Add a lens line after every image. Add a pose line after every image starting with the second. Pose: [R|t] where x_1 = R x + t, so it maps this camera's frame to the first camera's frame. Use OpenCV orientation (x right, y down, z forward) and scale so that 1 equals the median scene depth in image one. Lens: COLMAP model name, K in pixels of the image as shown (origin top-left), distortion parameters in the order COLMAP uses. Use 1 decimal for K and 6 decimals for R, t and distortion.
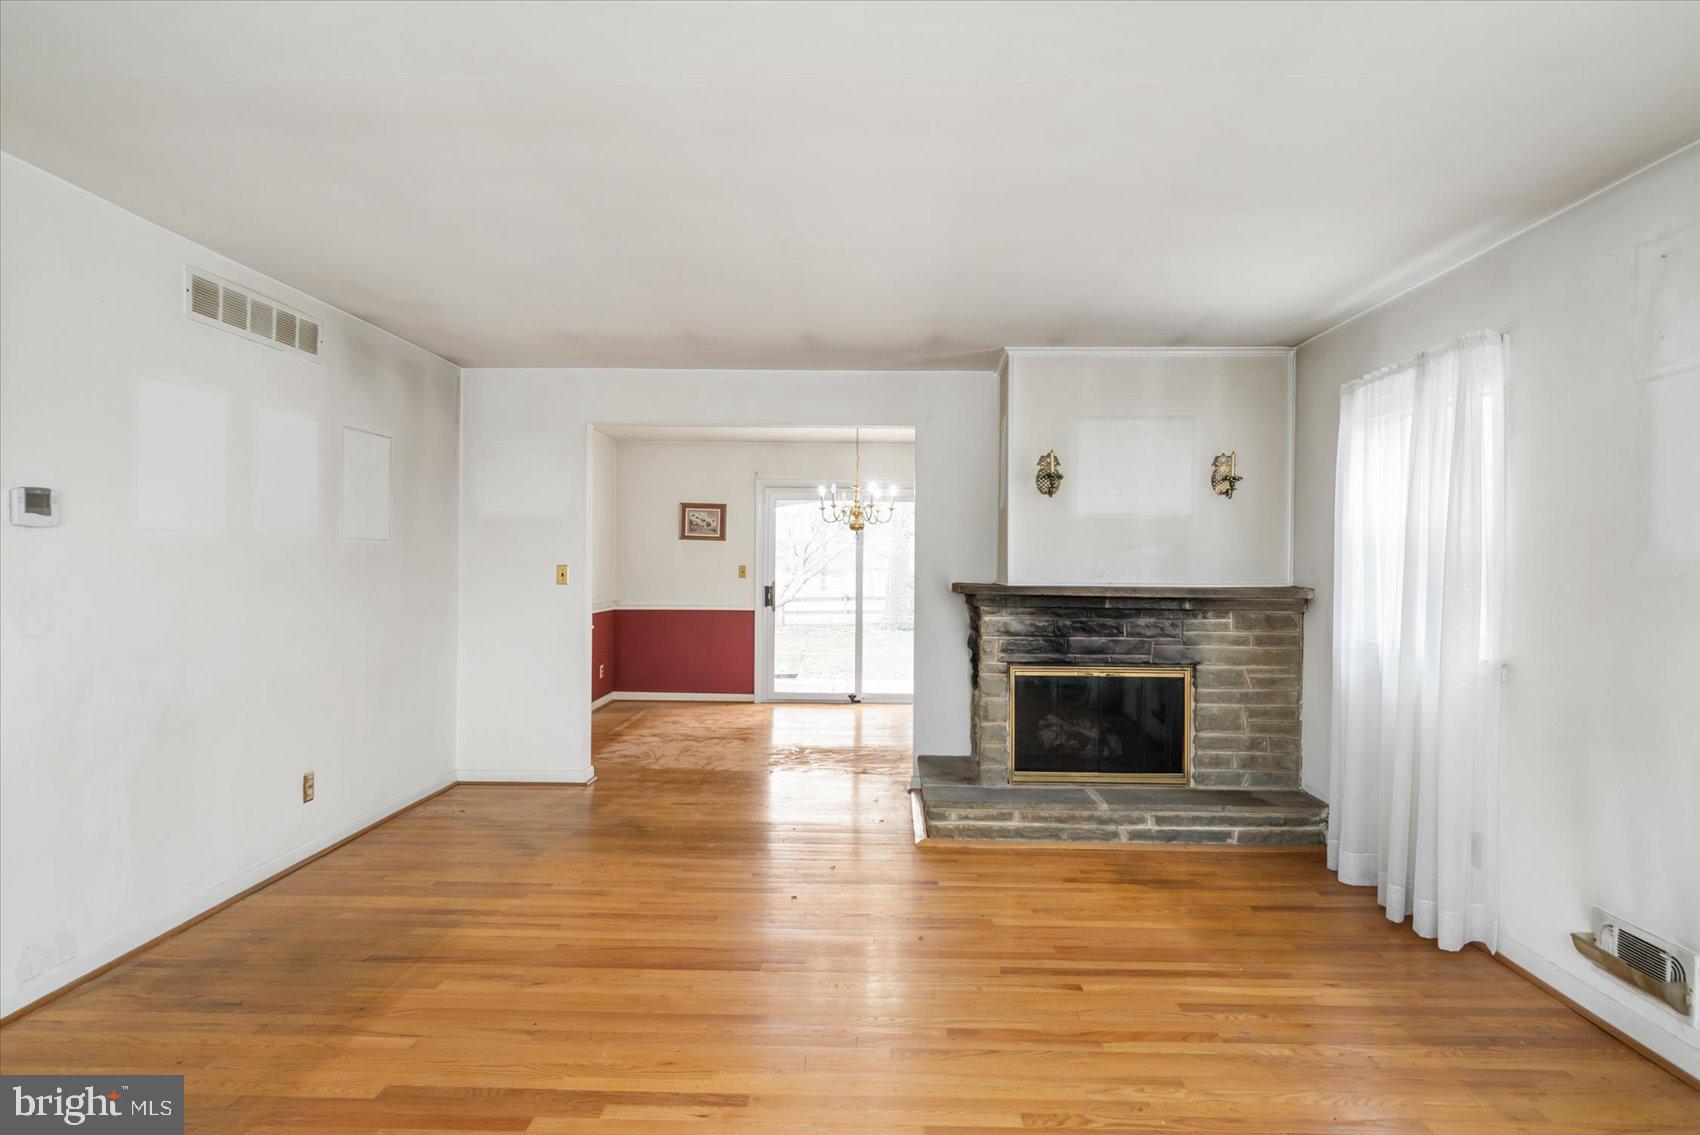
lens RADIAL K [[942.3, 0, 879.5], [0, 942.3, 573.7], [0, 0, 1]] dist [0.002122, 0.001157]
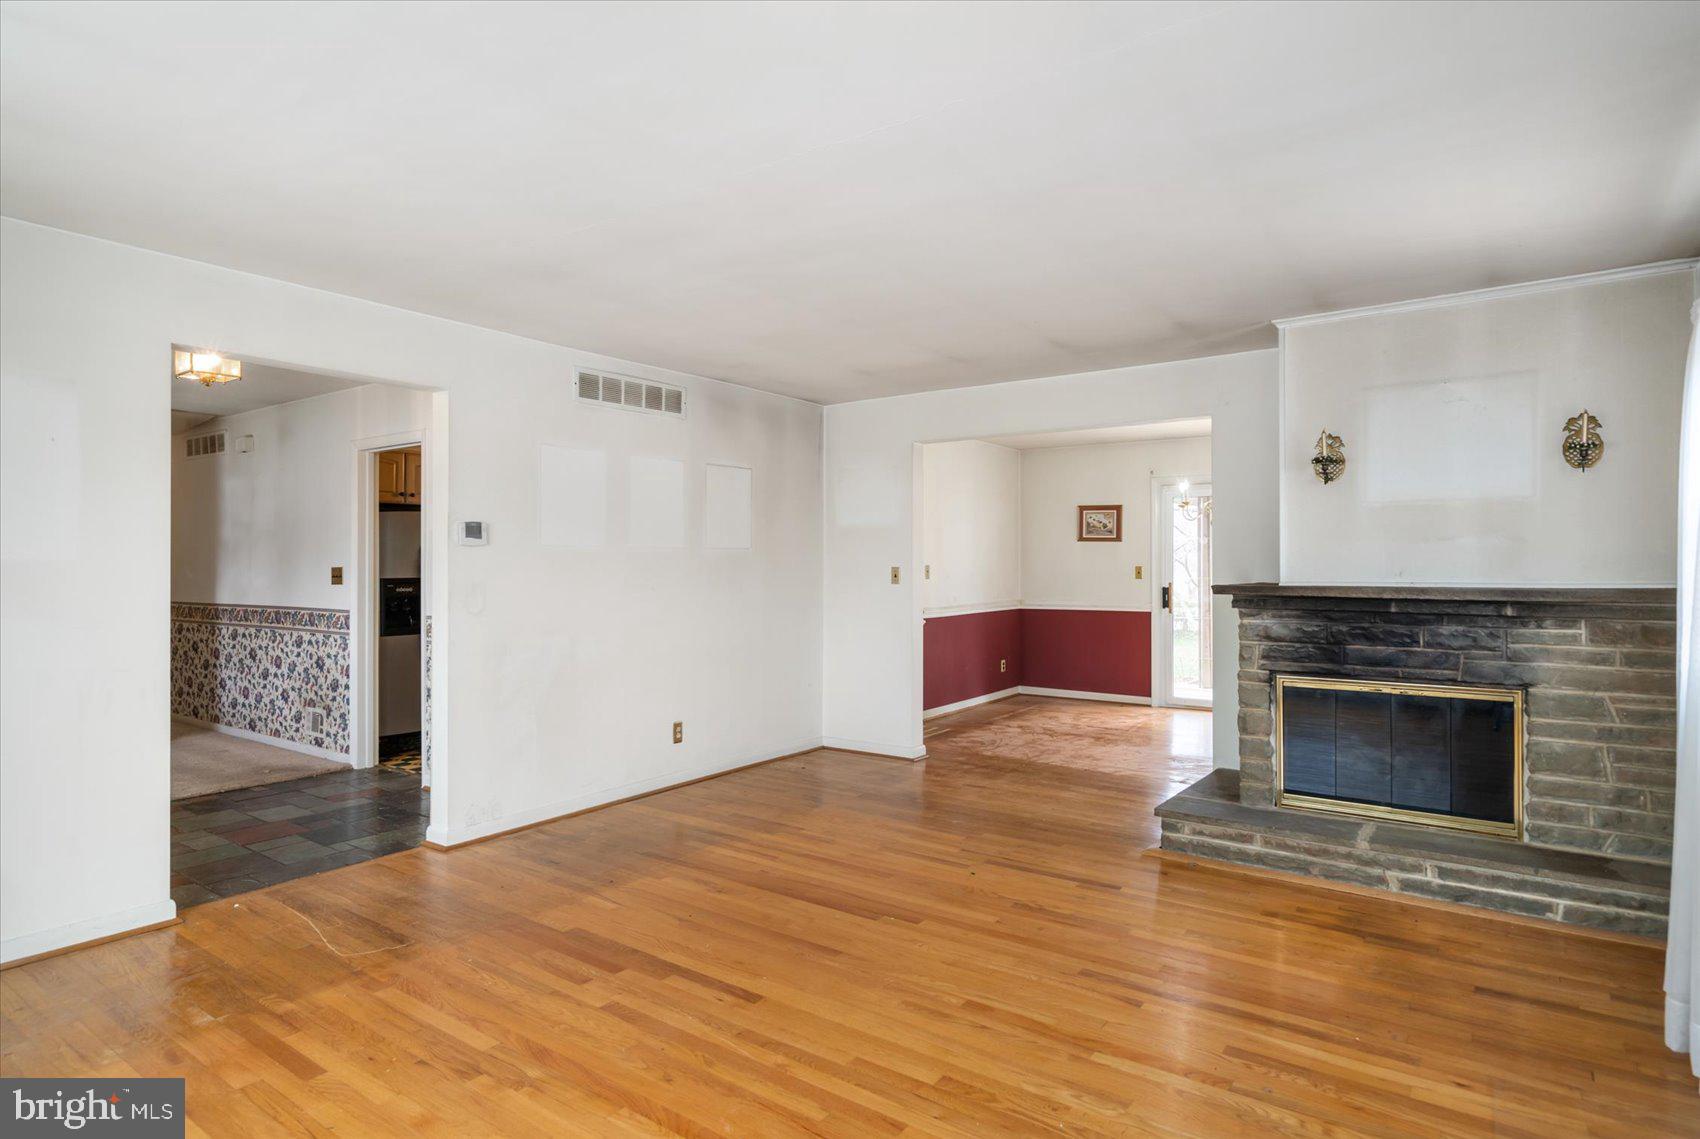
lens RADIAL K [[945.9, 0, 850.0], [0, 945.9, 569.5], [0, 0, 1]] dist [-0.000364, 0.000453]
pose [[0.814102, -0.007405, -0.580674, 0.335321], [0.002999, 0.999959, -0.008546, 0.004082], [0.580714, 0.005216, 0.814091, 0.030835]]
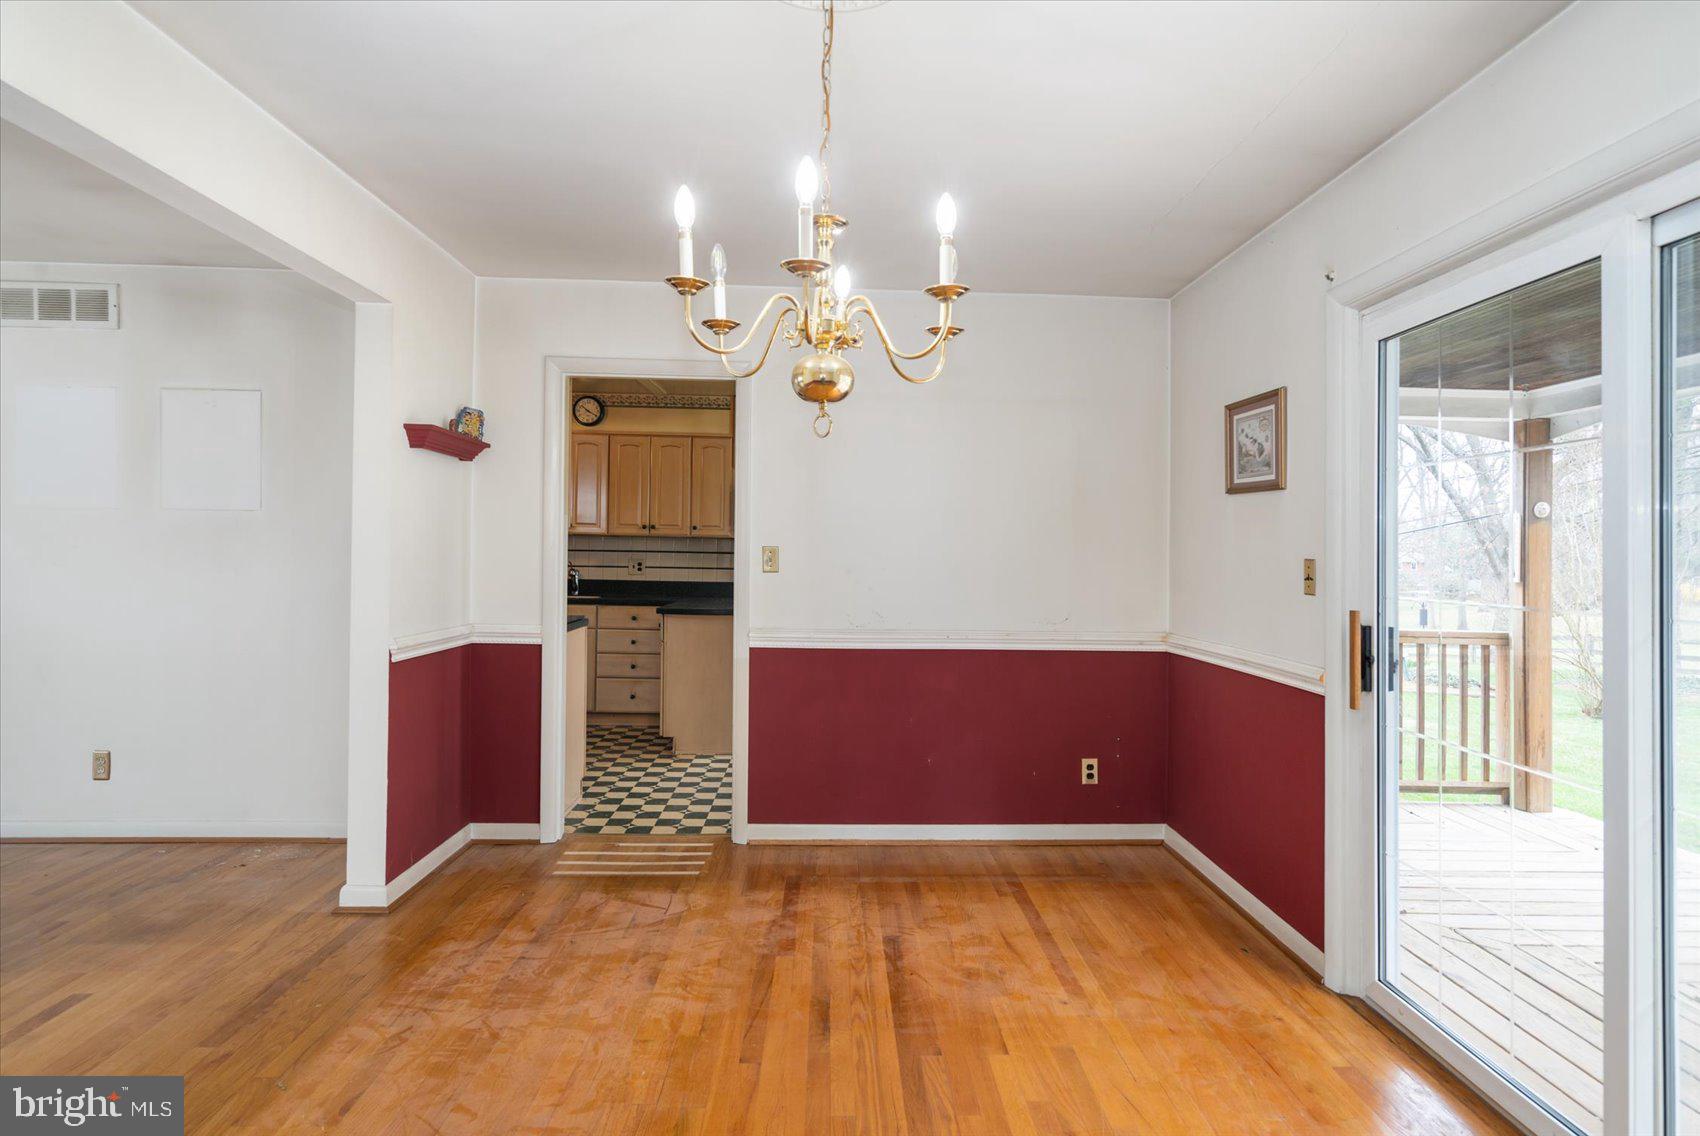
lens RADIAL K [[921.1, 0, 853.1], [0, 921.1, 538.1], [0, 0, 1]] dist [-0.001360, -0.000191]
pose [[0.041735, -0.022914, -0.998866, 0.326919], [-0.028739, 0.999296, -0.024125, -0.005981], [0.998715, 0.029714, 0.041047, 1.497805]]
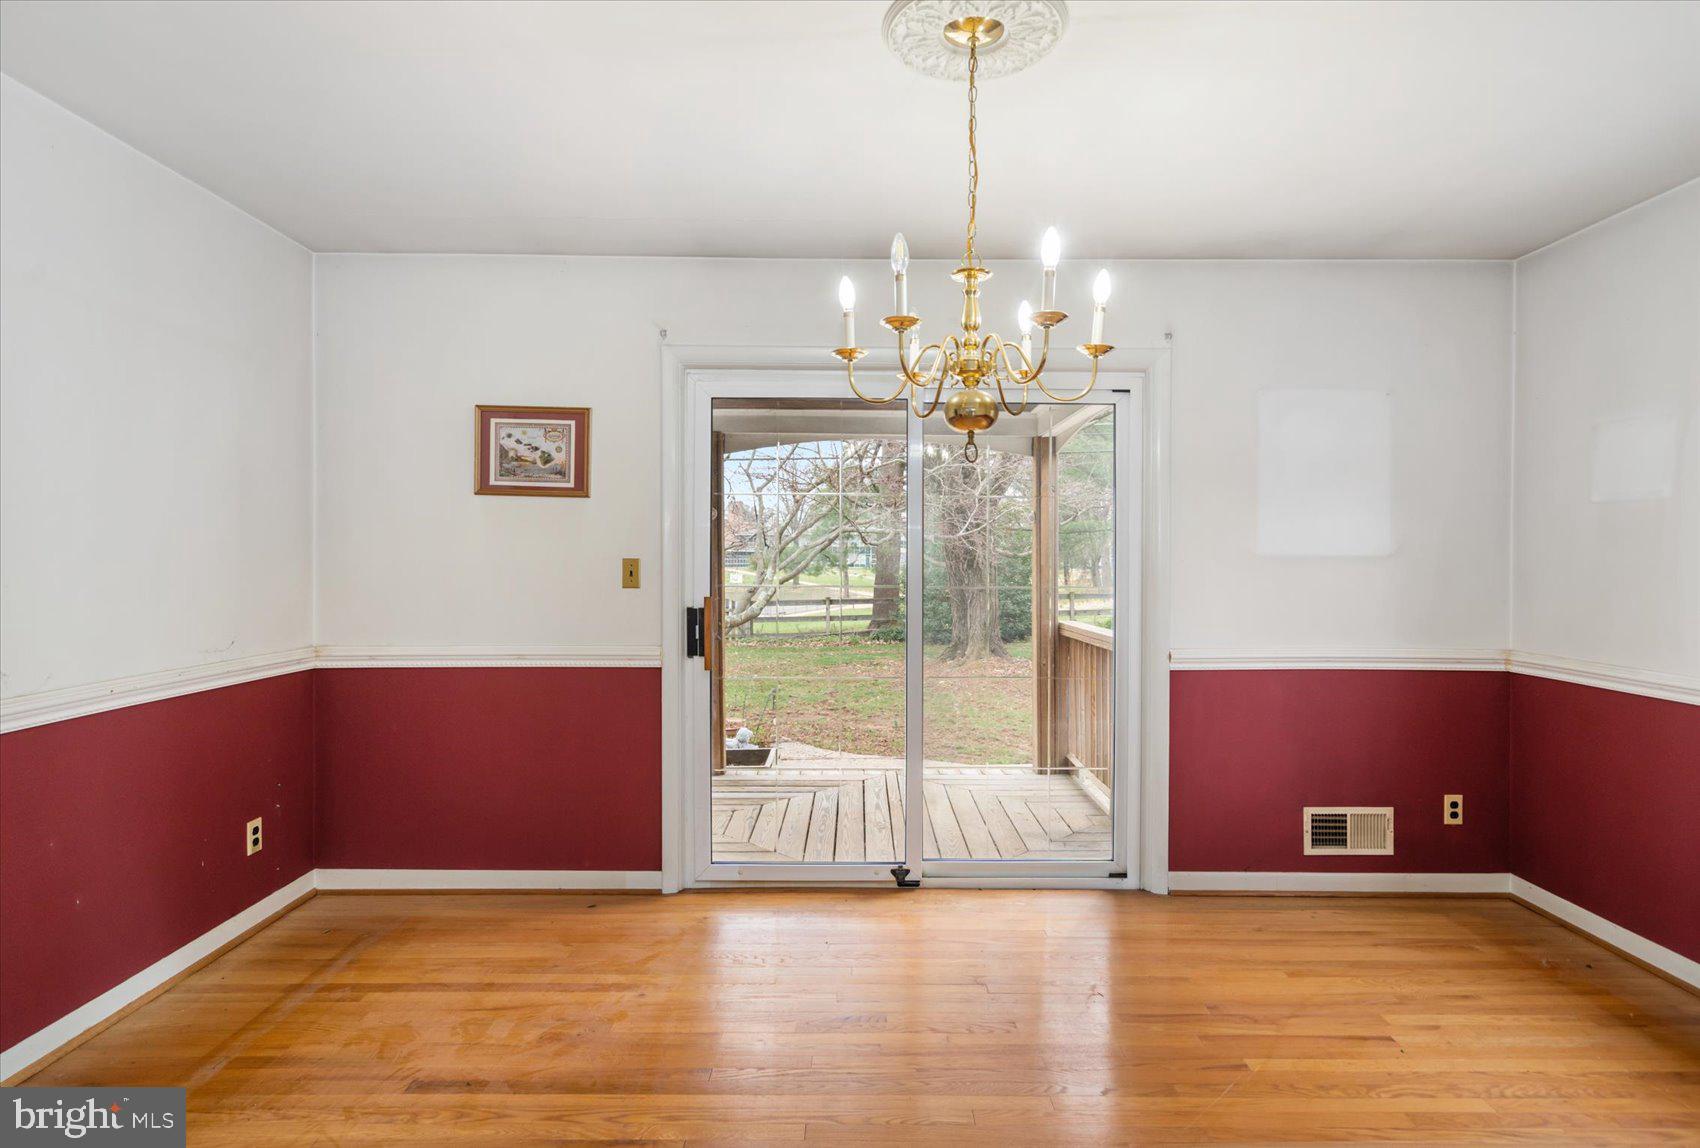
lens RADIAL K [[916.1, 0, 870.4], [0, 916.1, 565.1], [0, 0, 1]] dist [0.001667, 0.001573]
pose [[0.999776, -0.007447, 0.019826, -0.089594], [0.007614, 0.999936, -0.008336, -0.002594], [-0.019762, 0.008485, 0.999769, 1.092505]]
